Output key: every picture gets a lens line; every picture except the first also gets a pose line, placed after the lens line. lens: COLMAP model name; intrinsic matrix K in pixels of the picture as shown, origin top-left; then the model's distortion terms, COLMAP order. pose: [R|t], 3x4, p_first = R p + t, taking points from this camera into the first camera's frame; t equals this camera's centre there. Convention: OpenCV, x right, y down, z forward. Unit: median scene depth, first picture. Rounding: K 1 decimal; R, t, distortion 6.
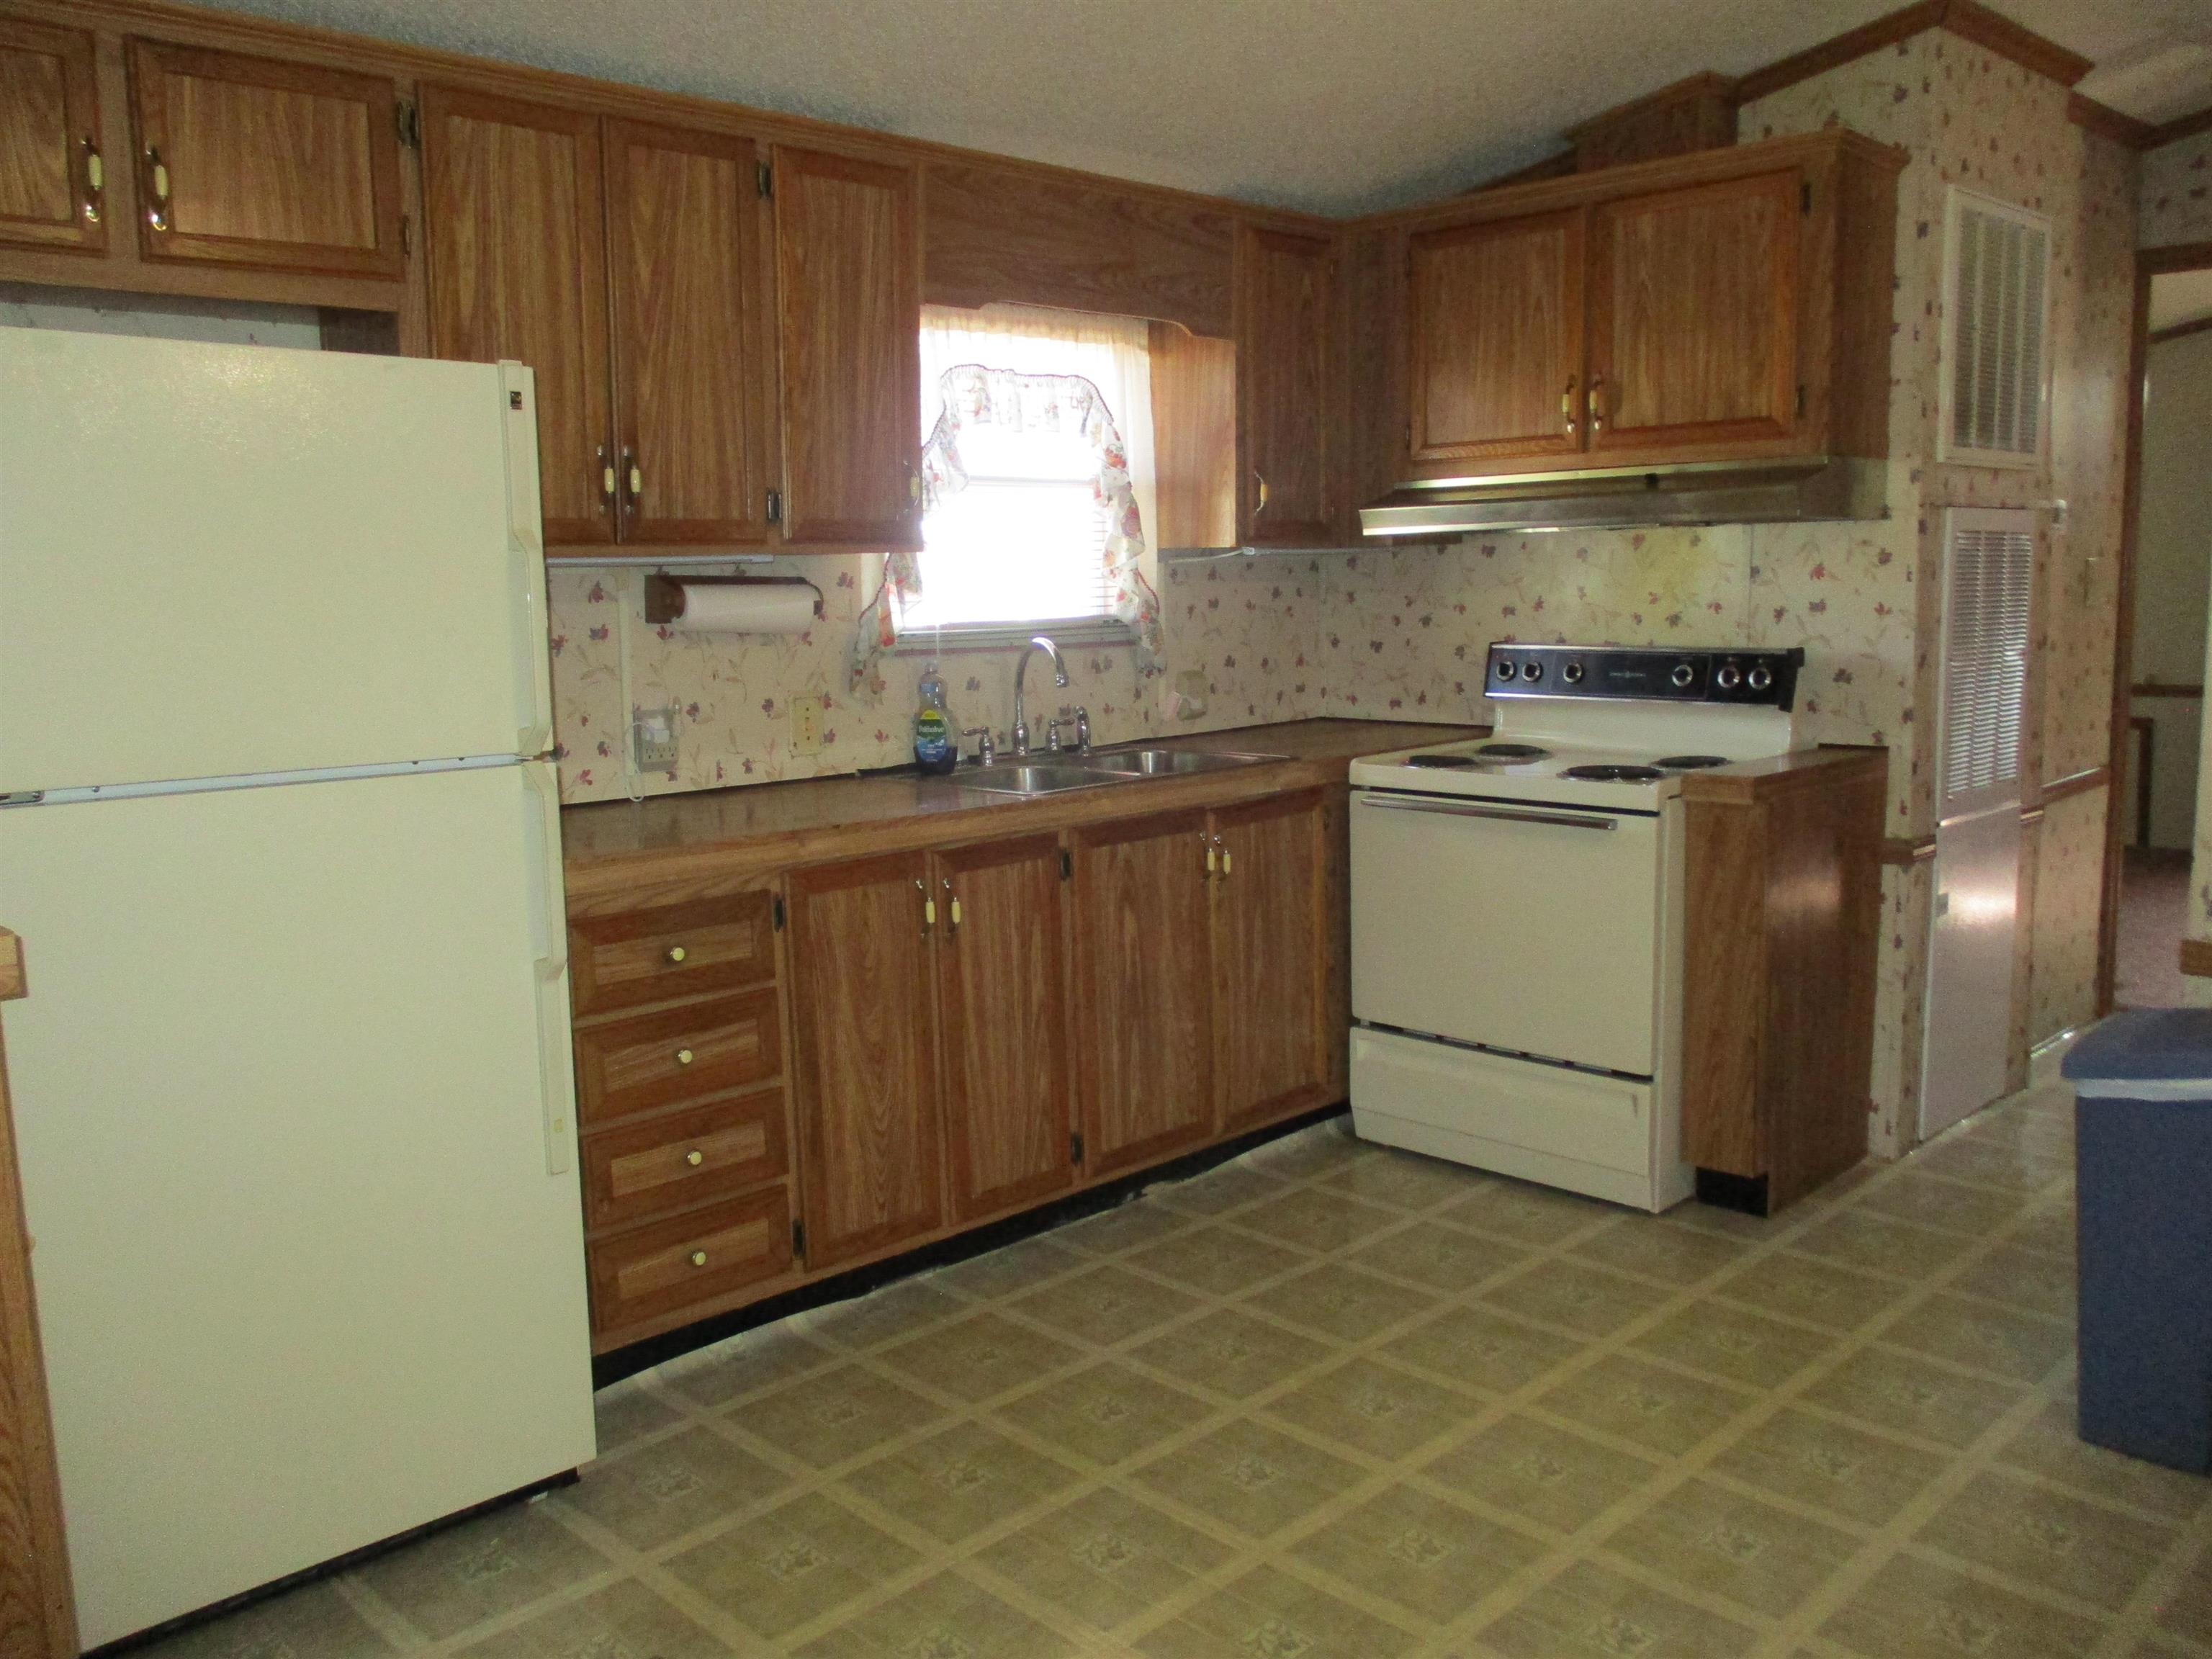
lens RADIAL K [[1848.7, 0, 1106.9], [0, 1848.7, 823.8], [0, 0, 1]] dist [-0.024240, -0.000428]
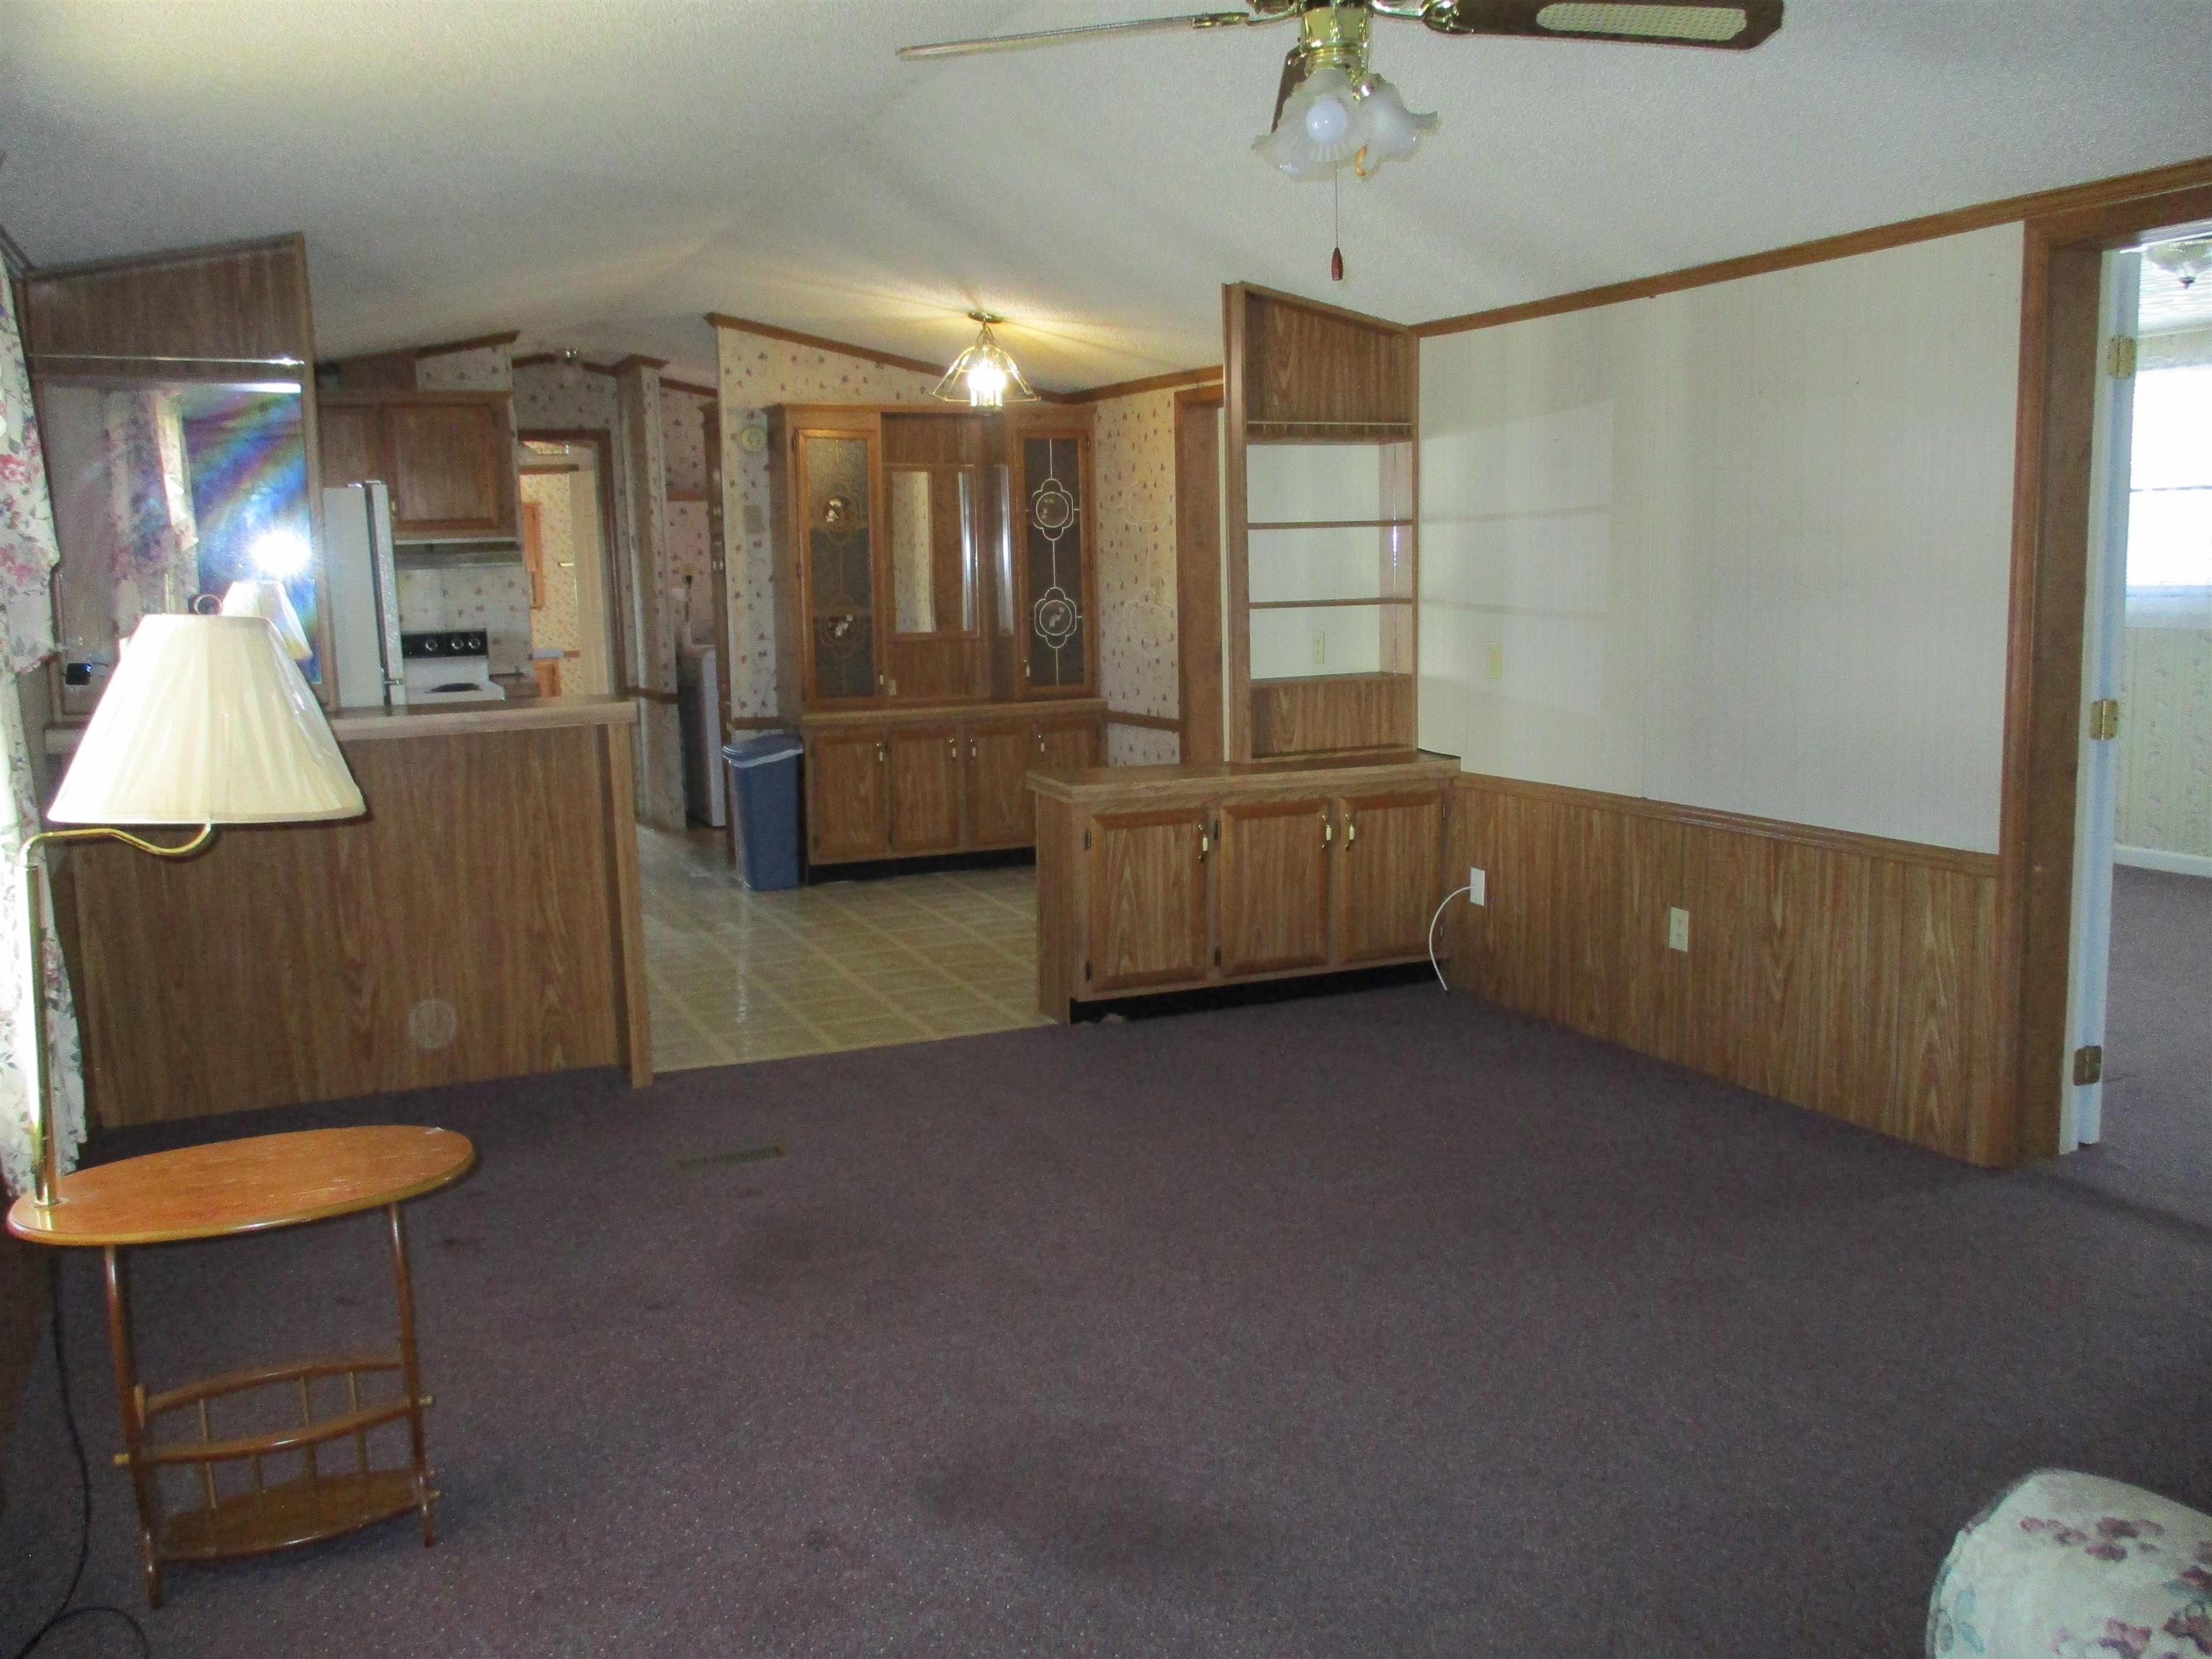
lens RADIAL K [[1848.7, 0, 1106.9], [0, 1848.7, 823.8], [0, 0, 1]] dist [-0.024240, -0.000428]
pose [[0.347302, -0.121734, 0.929818, -1.343032], [0.145248, 0.986555, 0.074909, 0.068962], [-0.926436, 0.109039, 0.360314, -0.376043]]
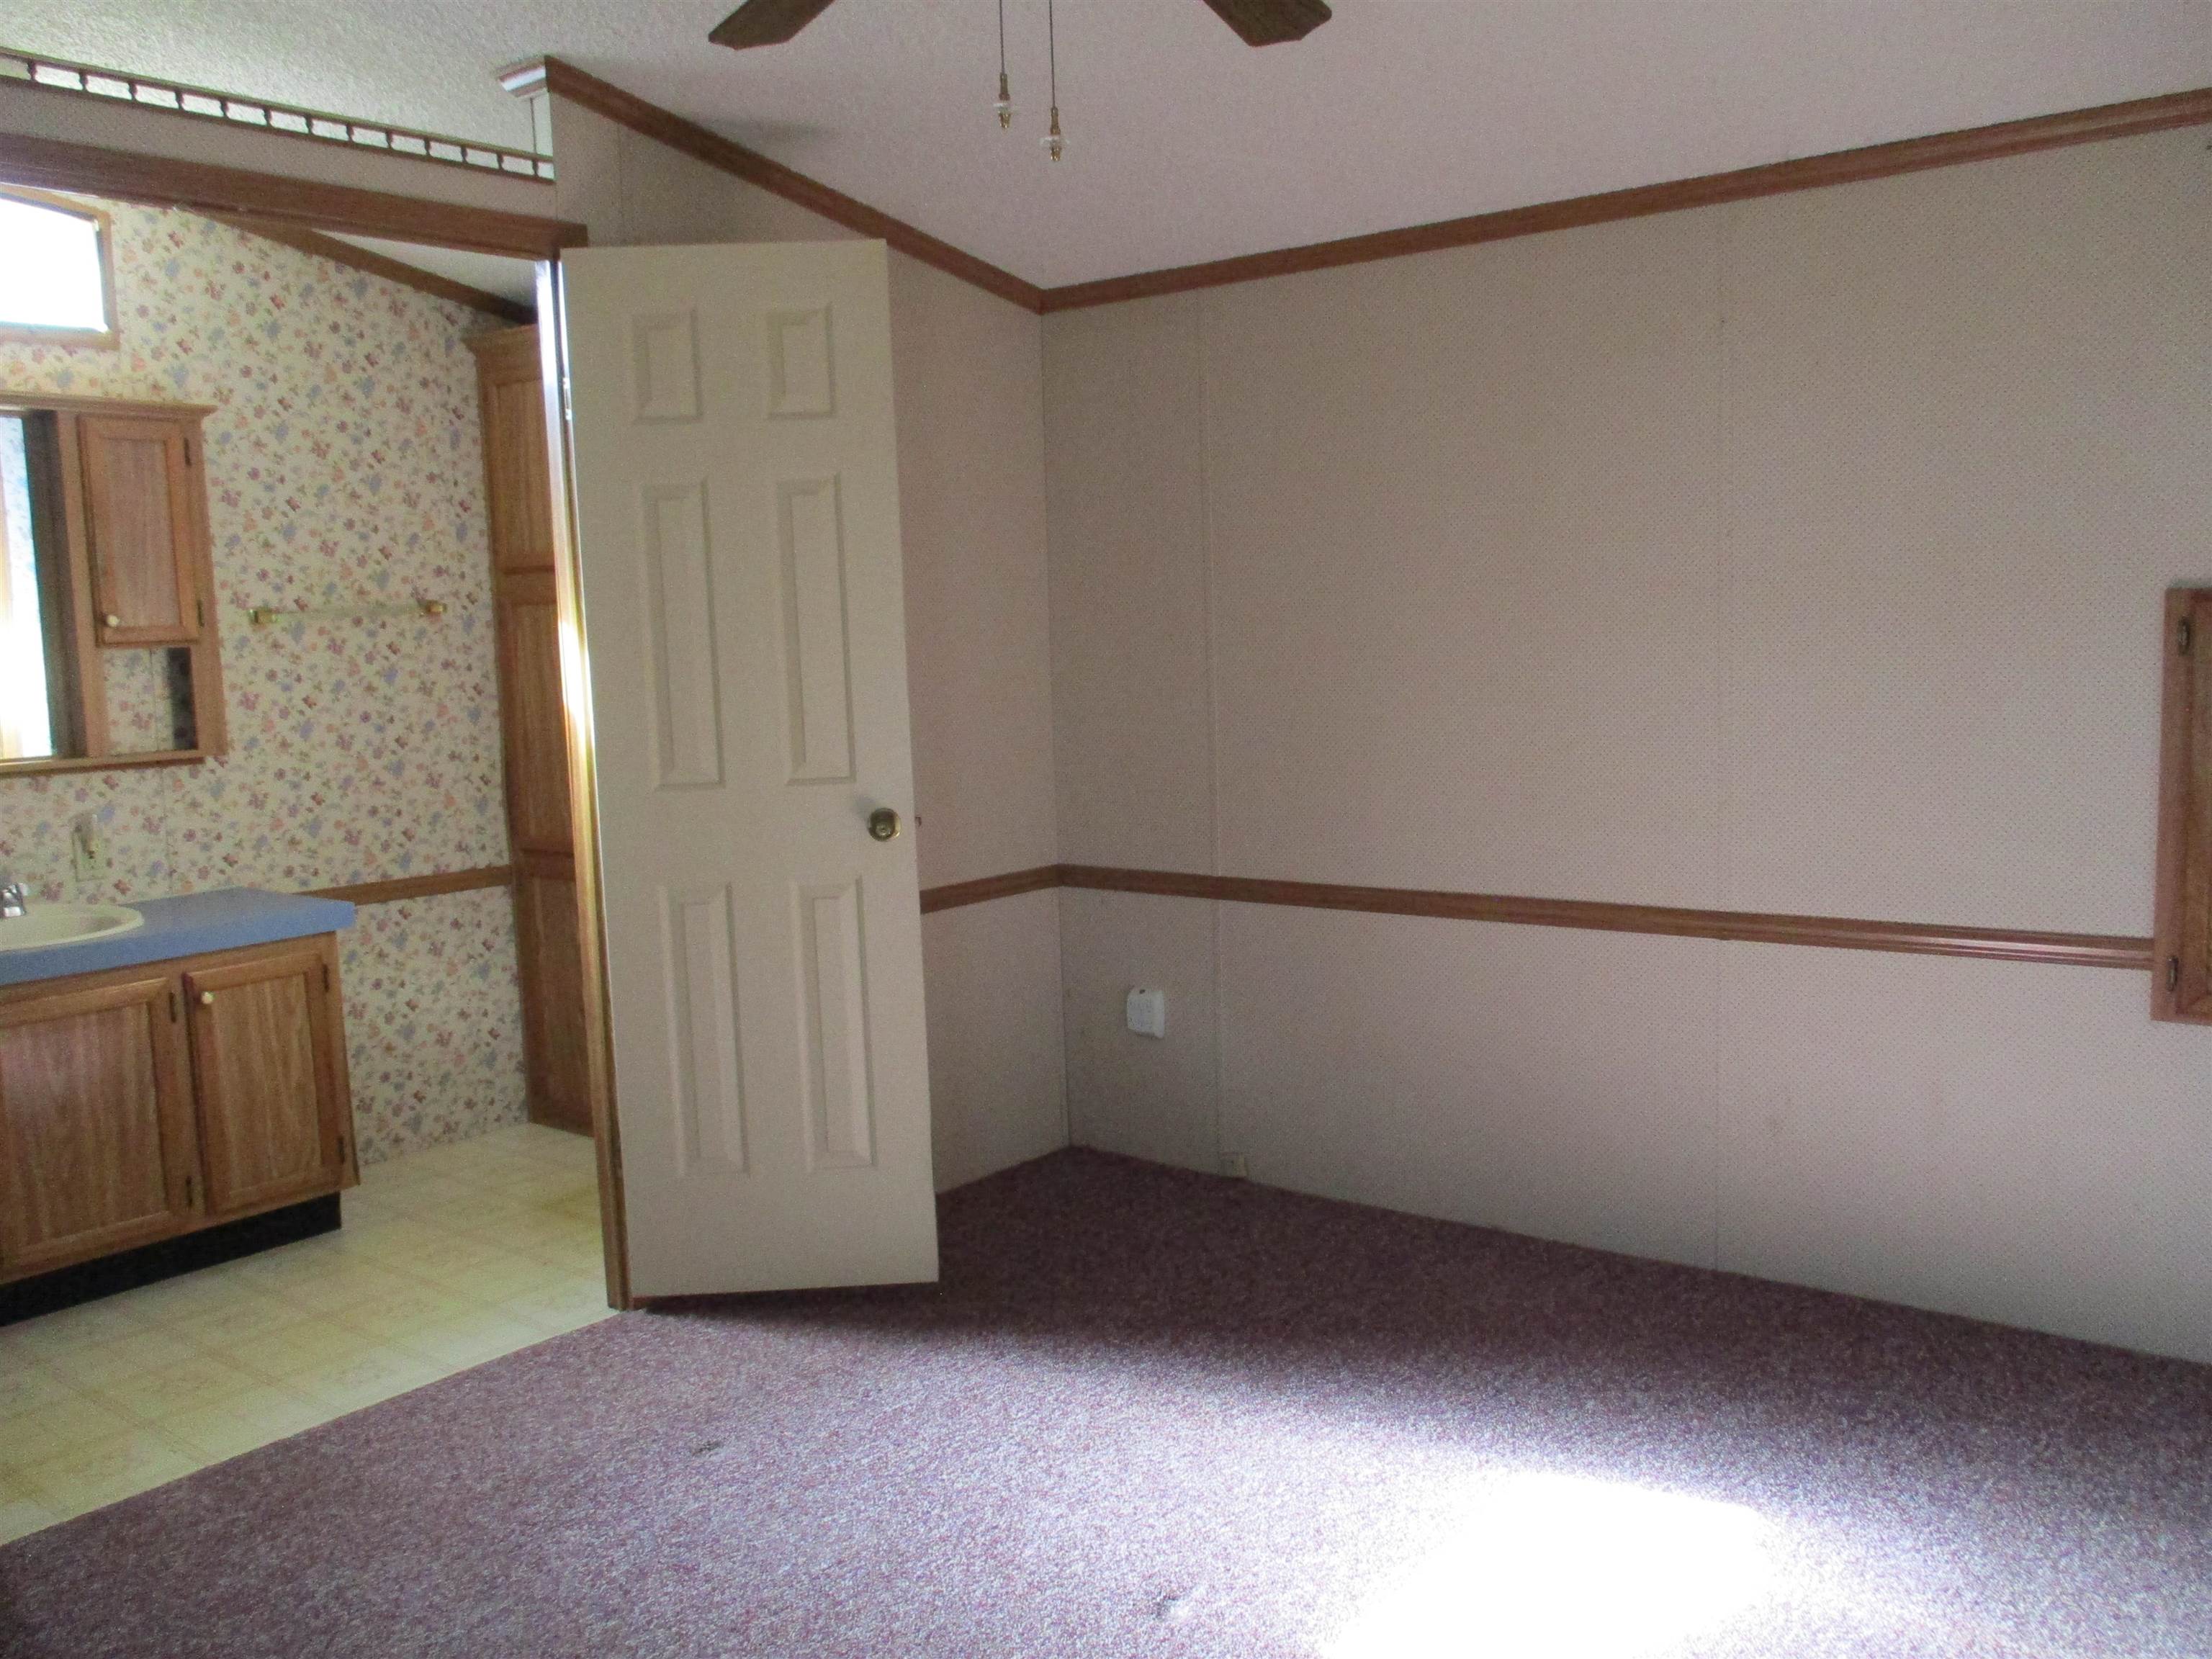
lens RADIAL K [[1818.8, 0, 1105.9], [0, 1818.8, 848.3], [0, 0, 1]] dist [-0.031013, 0.015105]
pose [[-0.135265, -0.095930, 0.986155, 0.581147], [0.163211, 0.979548, 0.117674, -0.230293], [-0.977275, 0.176868, -0.116841, 1.541600]]
